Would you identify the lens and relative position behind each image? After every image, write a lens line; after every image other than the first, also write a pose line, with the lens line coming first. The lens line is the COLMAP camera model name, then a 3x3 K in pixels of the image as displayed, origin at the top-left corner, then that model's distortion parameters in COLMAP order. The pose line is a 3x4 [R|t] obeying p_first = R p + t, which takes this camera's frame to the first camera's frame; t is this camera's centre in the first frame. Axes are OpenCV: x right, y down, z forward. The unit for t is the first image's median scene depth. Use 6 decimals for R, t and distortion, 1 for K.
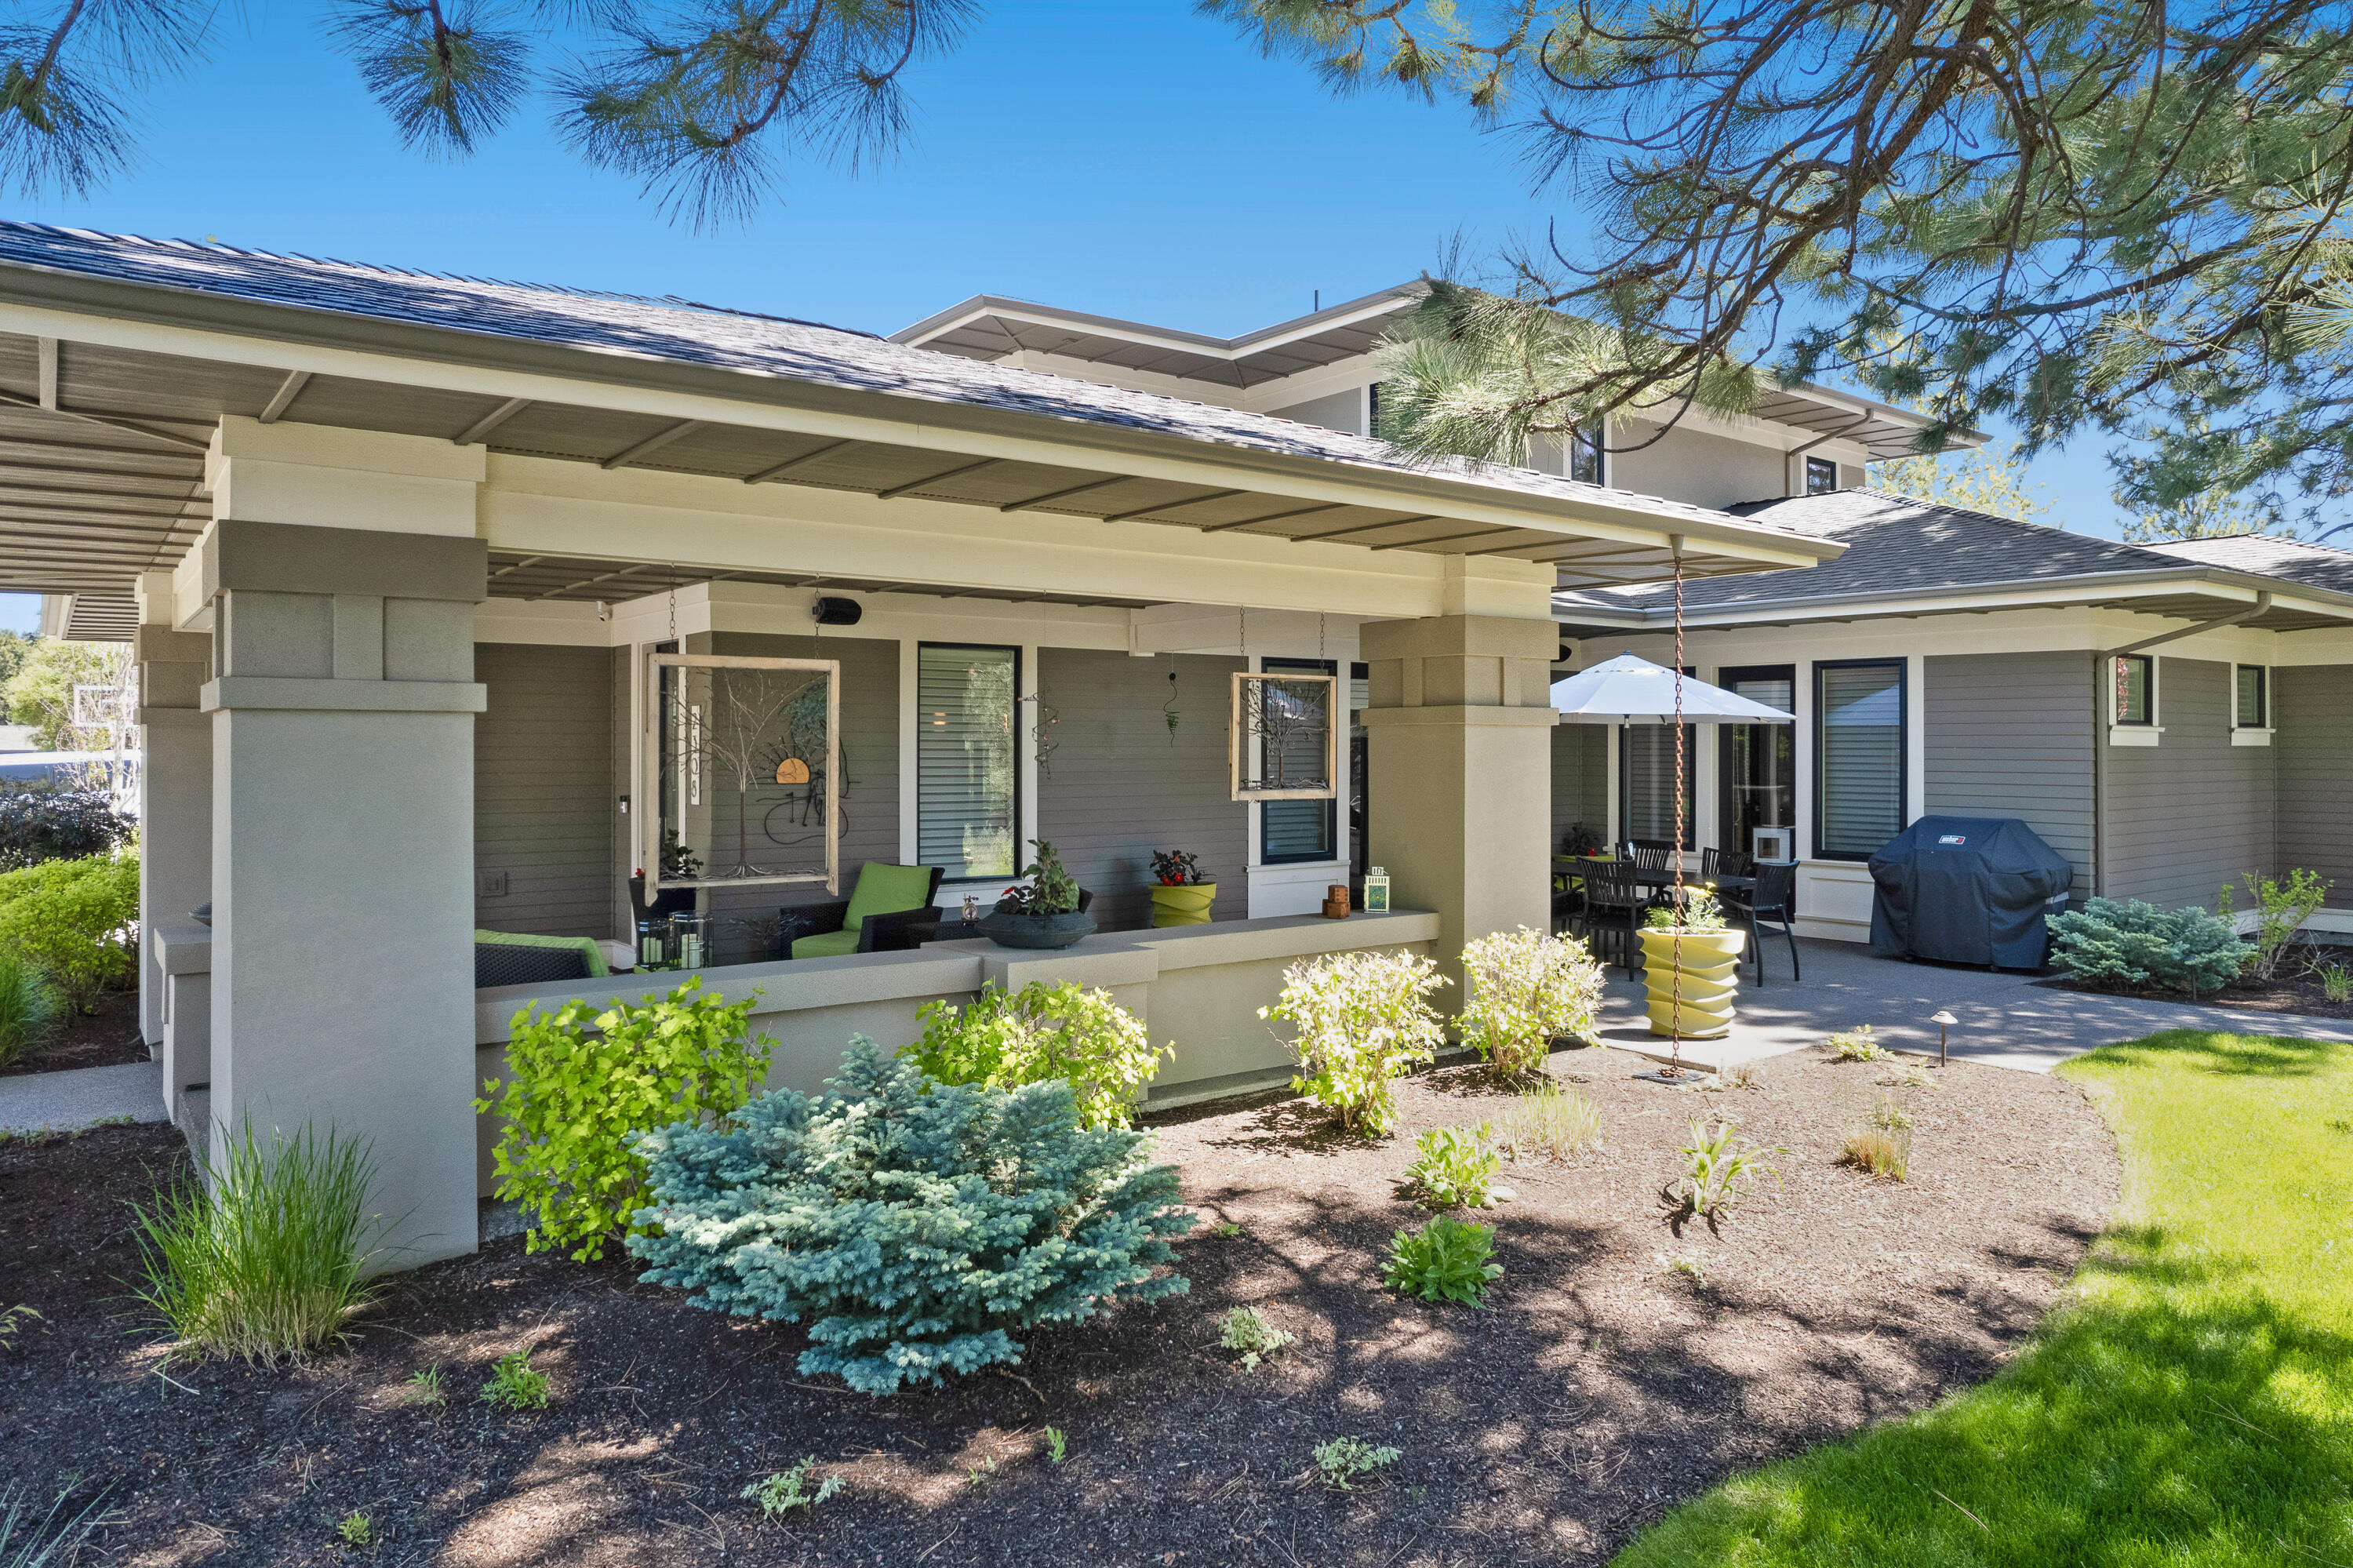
lens RADIAL K [[1498.1, 0, 1168.7], [0, 1498.1, 724.3], [0, 0, 1]] dist [-0.051643, 0.001502]
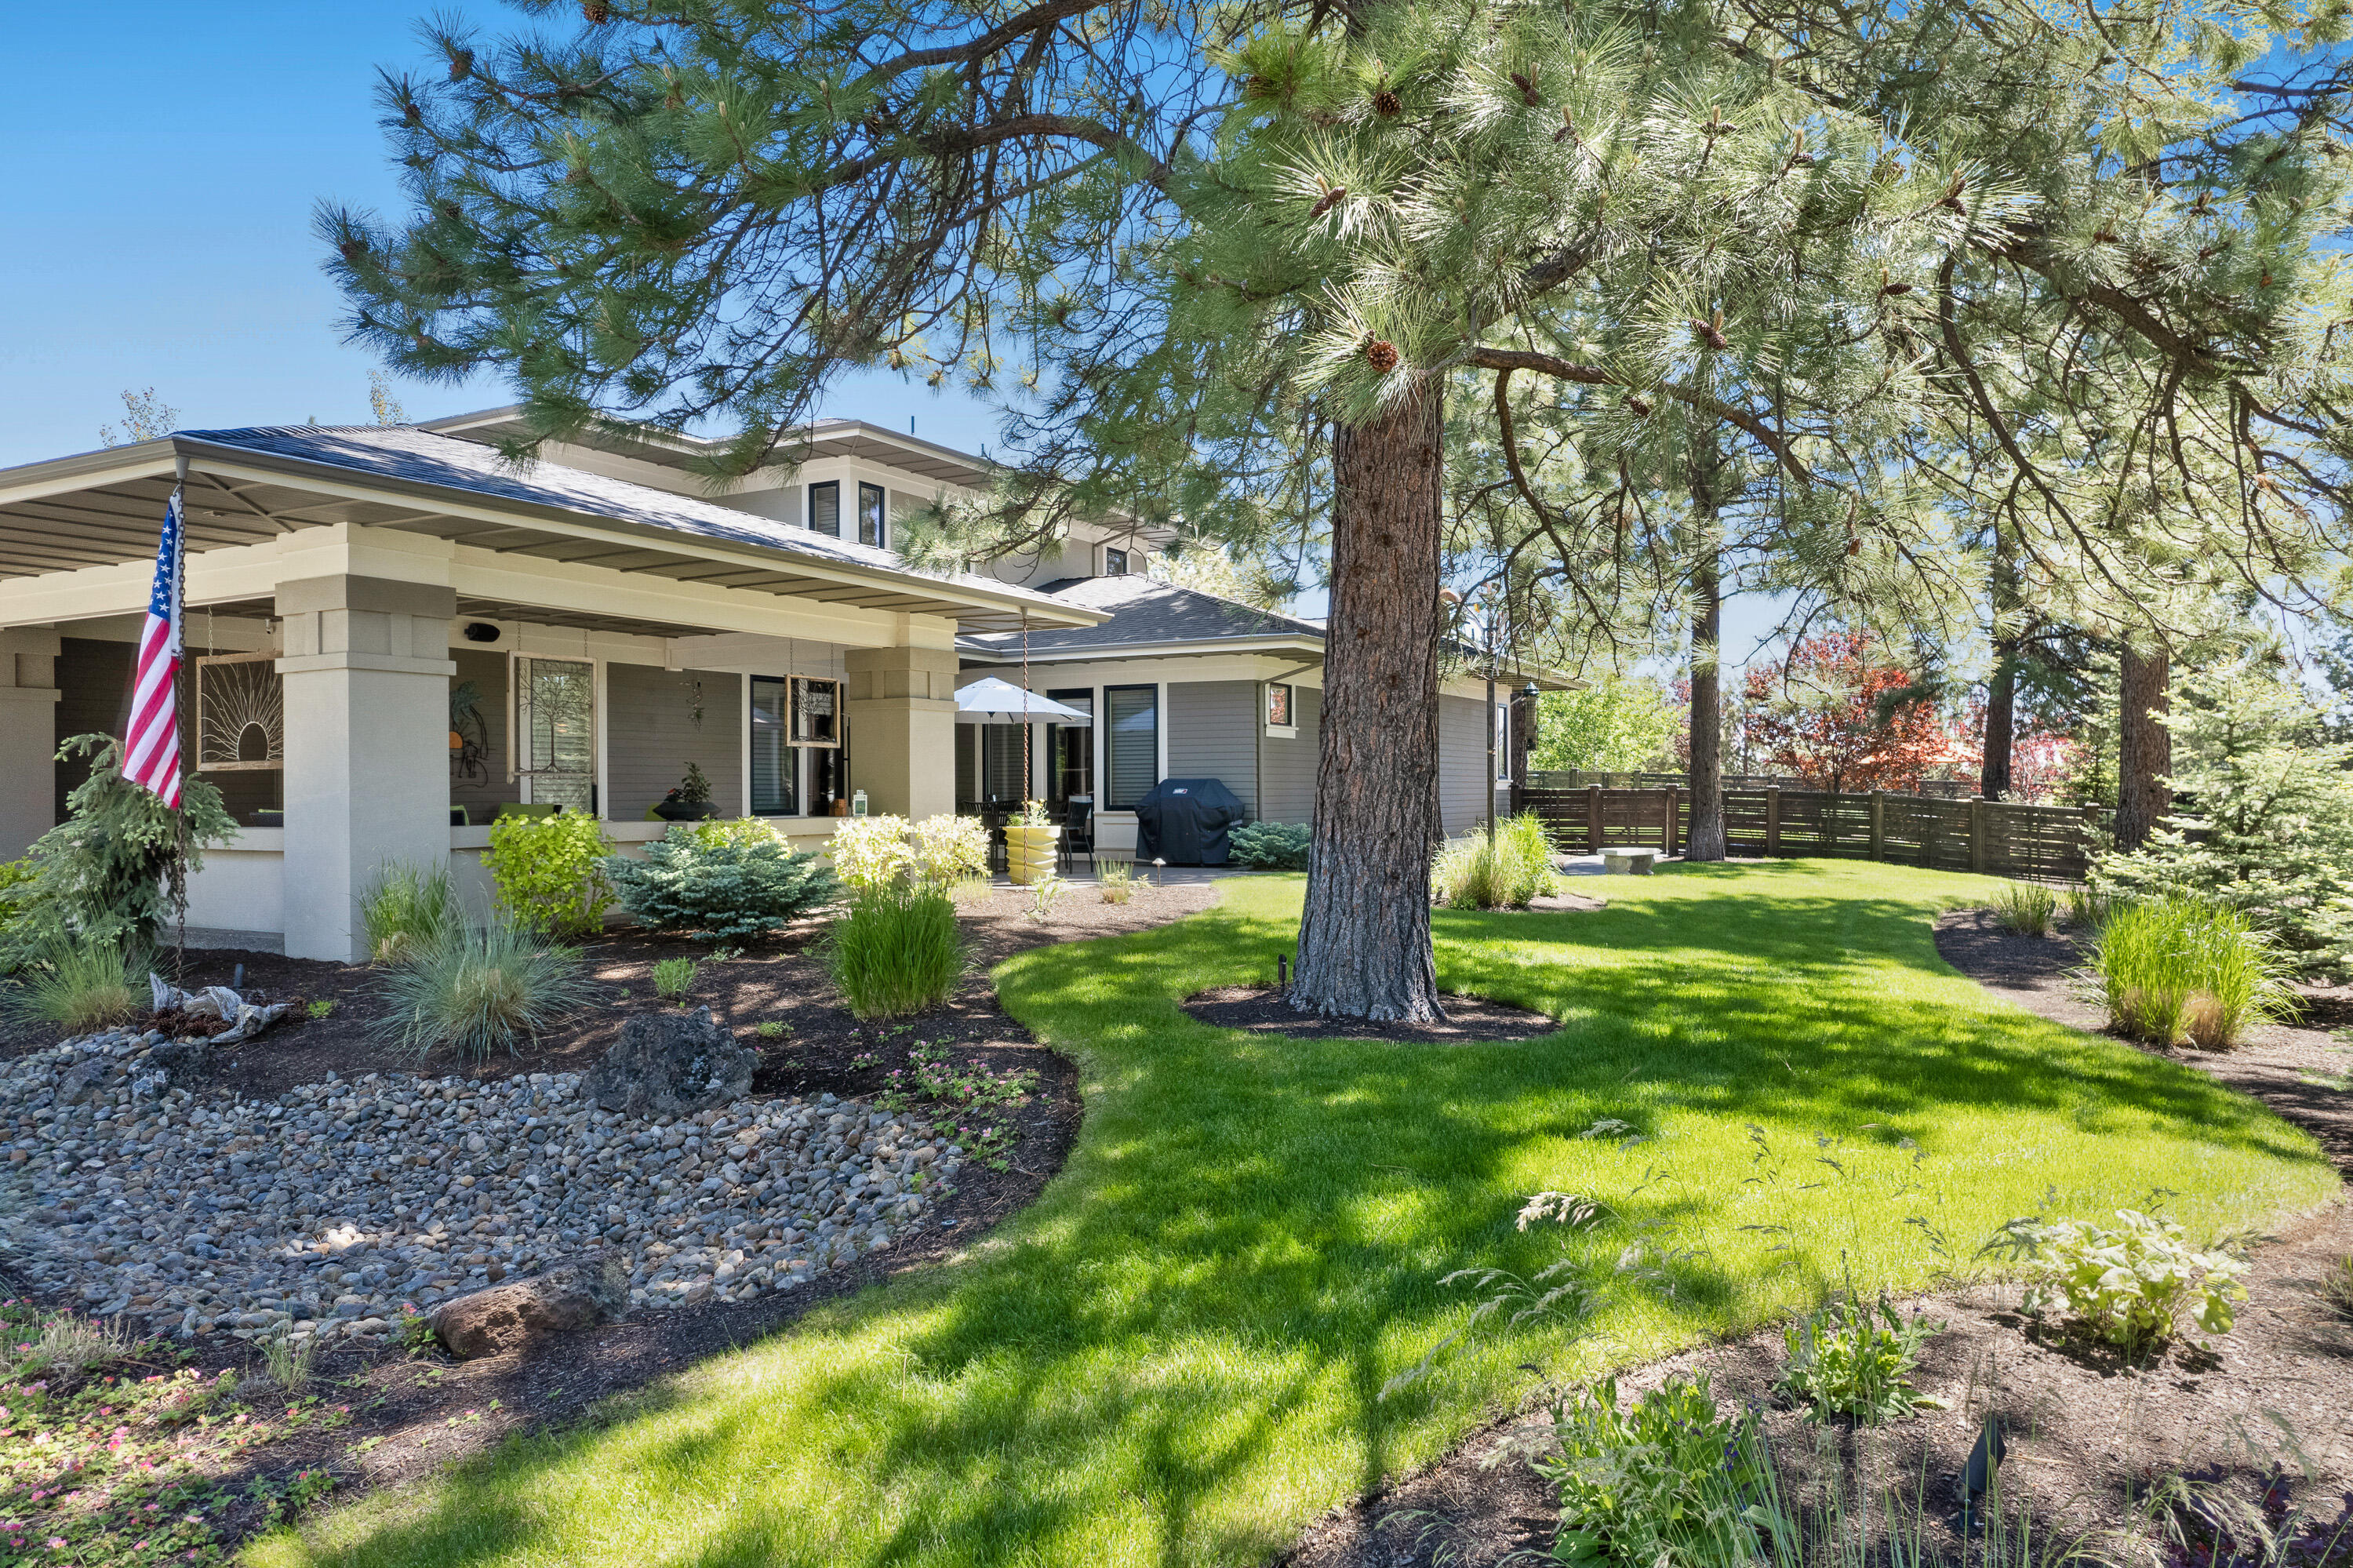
lens RADIAL K [[1501.9, 0, 1176.5], [0, 1501.9, 784.0], [0, 0, 1]] dist [-0.004584, -0.001206]
pose [[0.905600, -0.006648, 0.424080, -0.207425], [0.003118, 0.999954, 0.009018, 0.056828], [-0.424121, -0.006845, 0.905580, -0.571756]]
